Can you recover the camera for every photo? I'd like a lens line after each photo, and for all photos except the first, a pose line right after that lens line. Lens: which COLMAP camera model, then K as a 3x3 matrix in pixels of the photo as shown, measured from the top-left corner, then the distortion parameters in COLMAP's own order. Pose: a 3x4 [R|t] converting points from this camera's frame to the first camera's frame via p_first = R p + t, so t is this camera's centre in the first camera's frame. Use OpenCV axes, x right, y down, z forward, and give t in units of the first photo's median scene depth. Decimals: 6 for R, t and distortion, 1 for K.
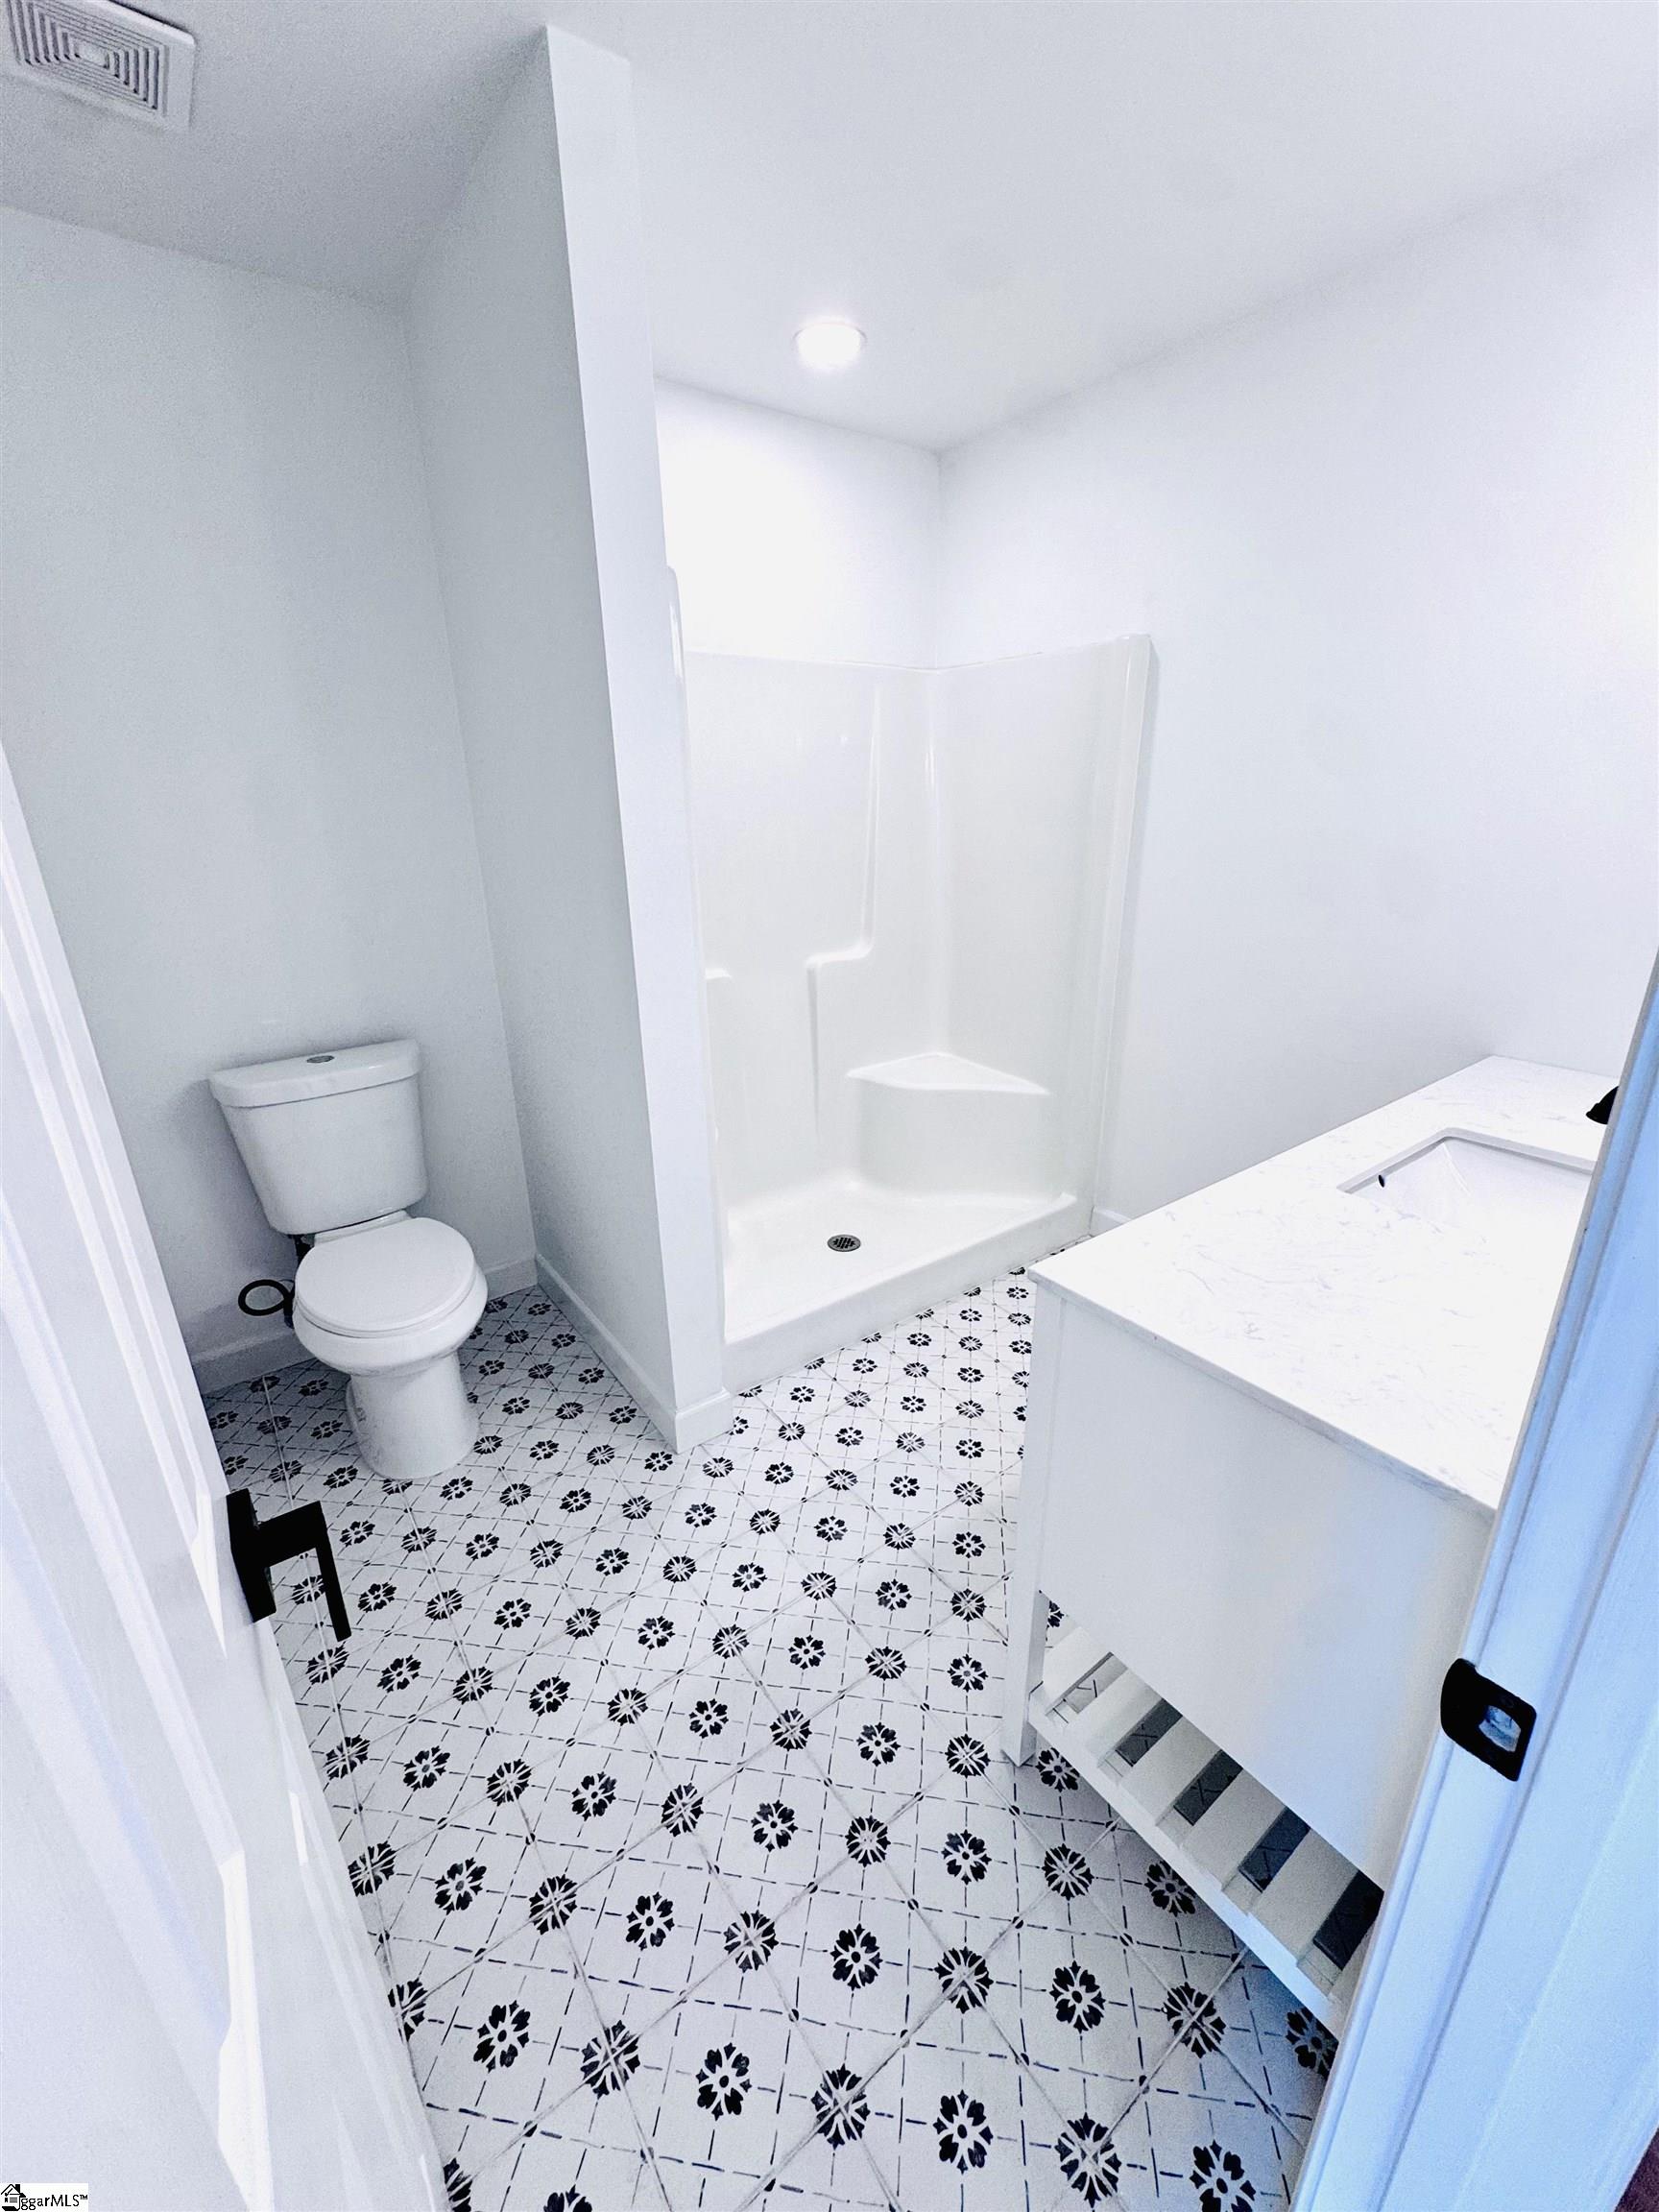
lens RADIAL K [[887.8, 0, 814.5], [0, 887.8, 1106.3], [0, 0, 1]] dist [-0.001157, -0.000416]
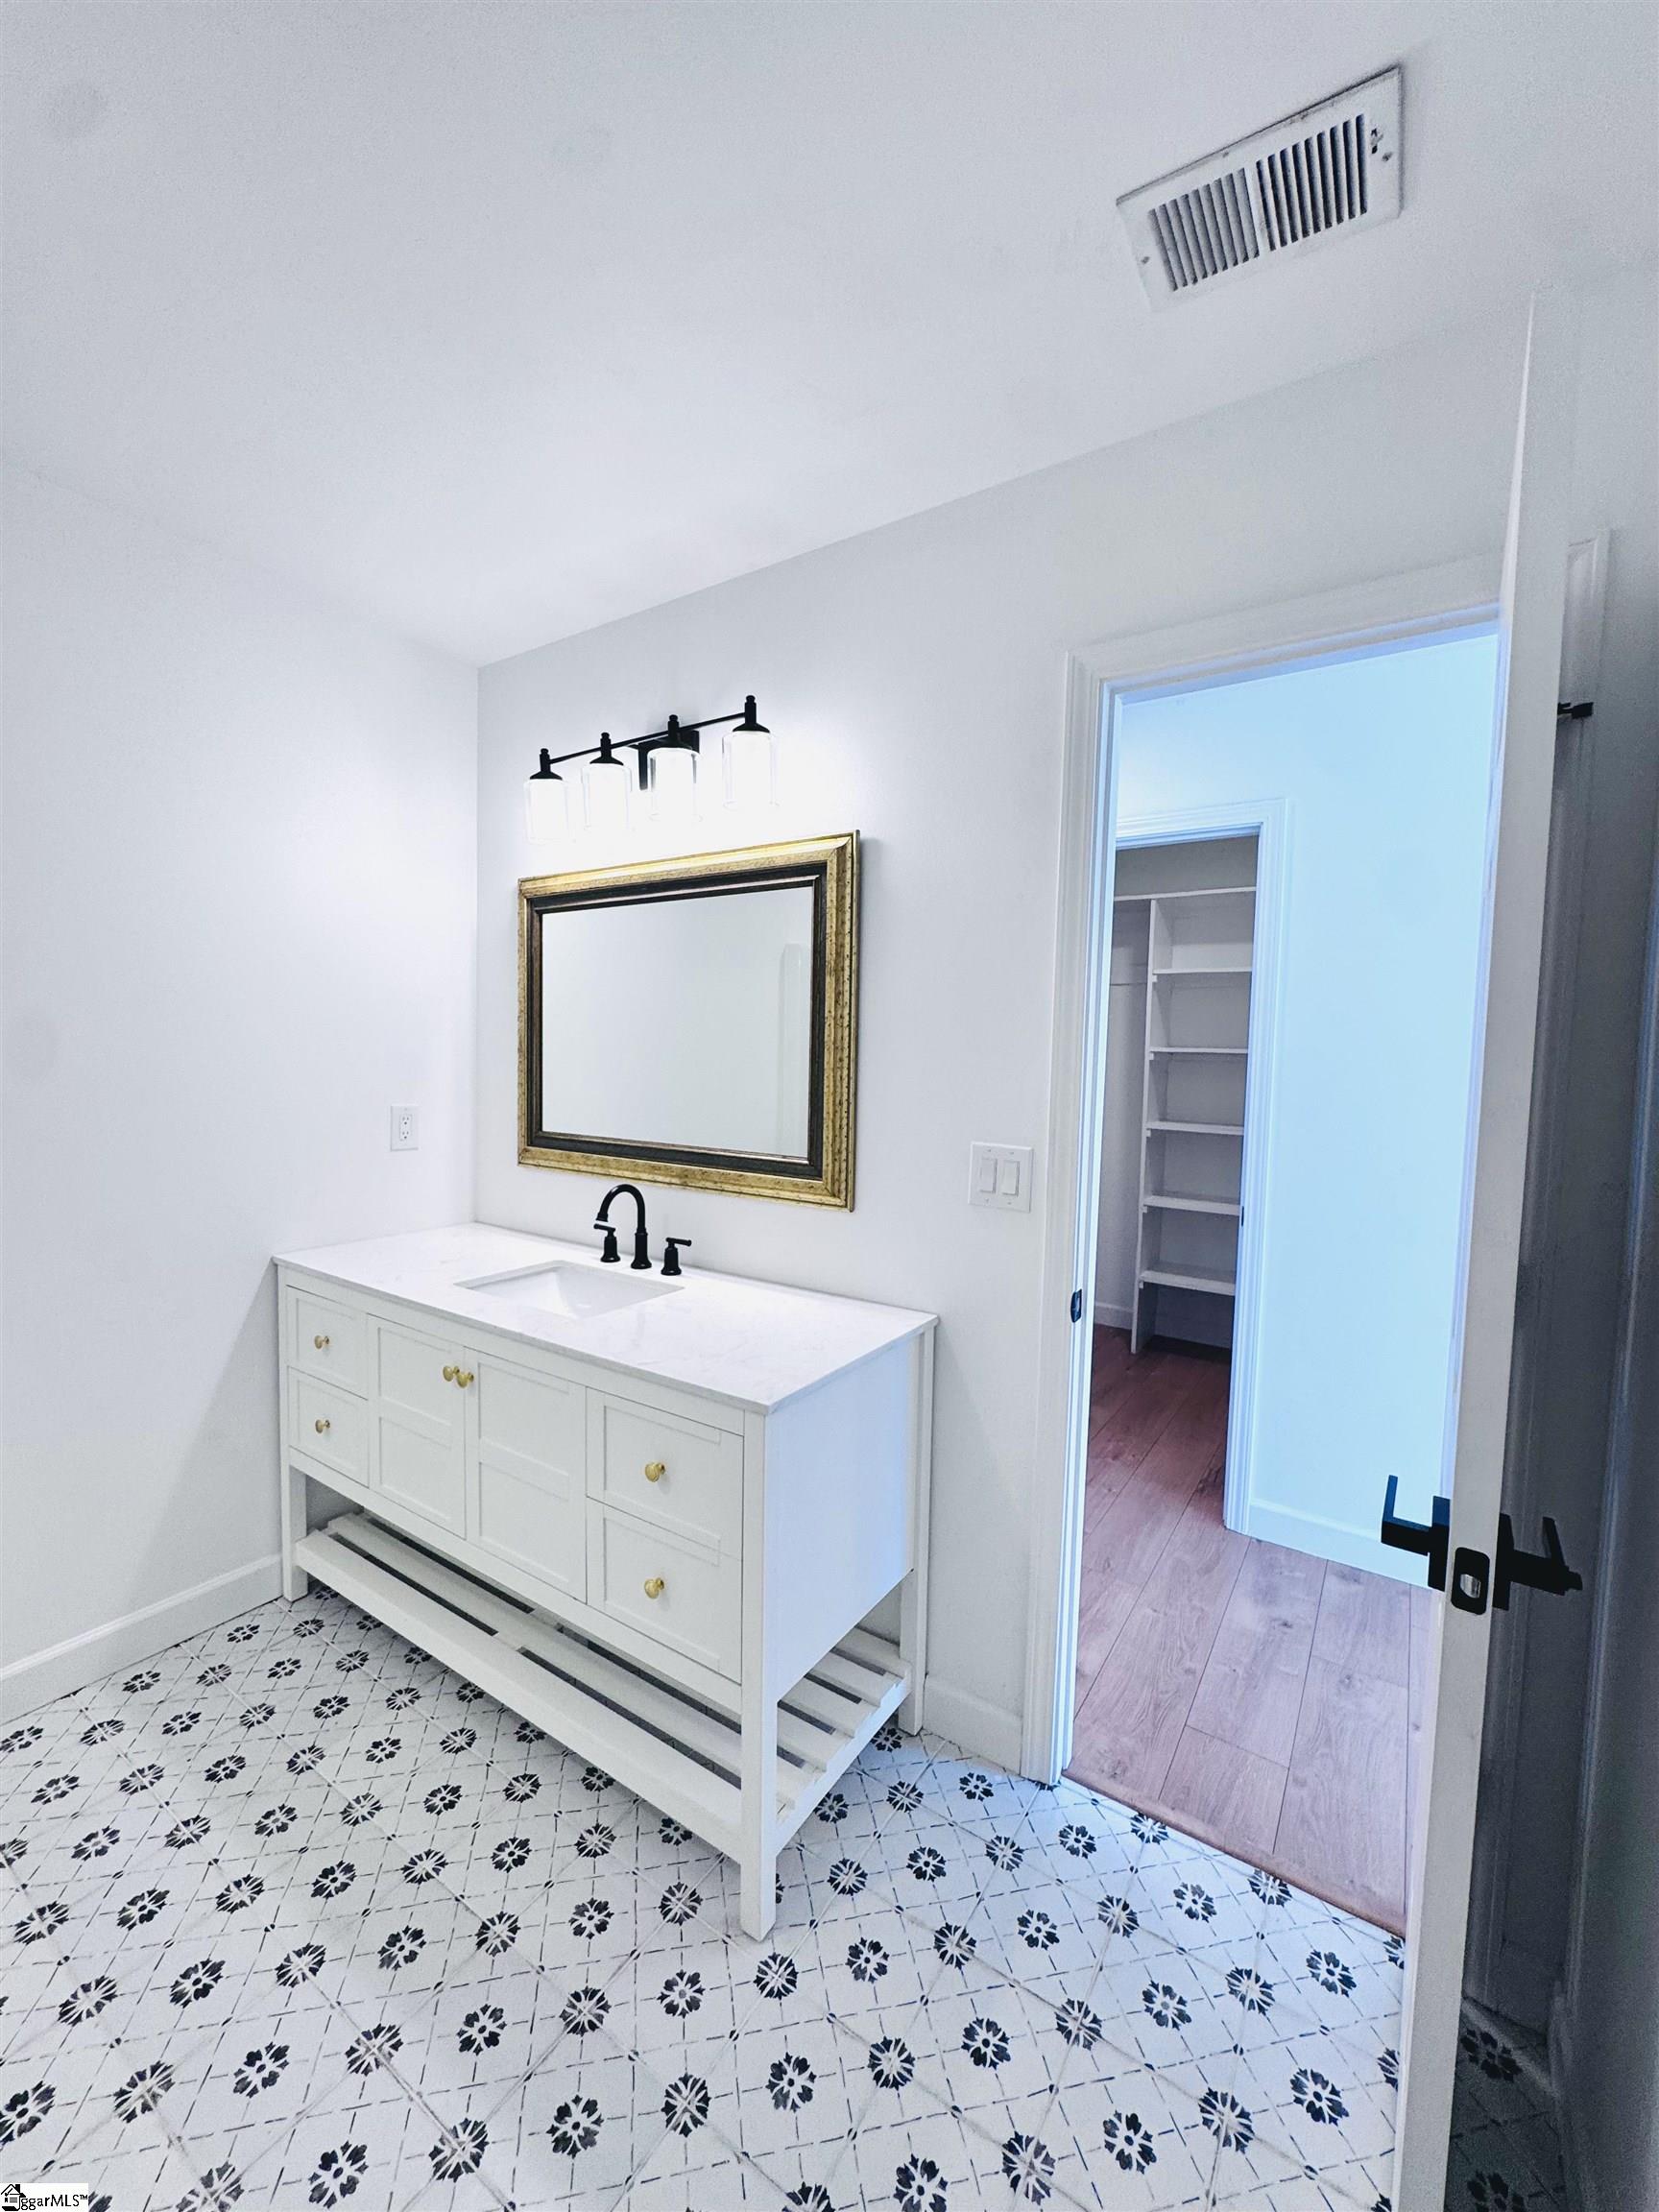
lens RADIAL K [[887.8, 0, 831.9], [0, 887.8, 1100.0], [0, 0, 1]] dist [-0.001157, -0.000416]
pose [[-0.350796, -0.058142, 0.934645, -0.177553], [0.294228, 0.940684, 0.168949, -0.078921], [-0.889029, 0.334265, -0.312881, 0.237436]]
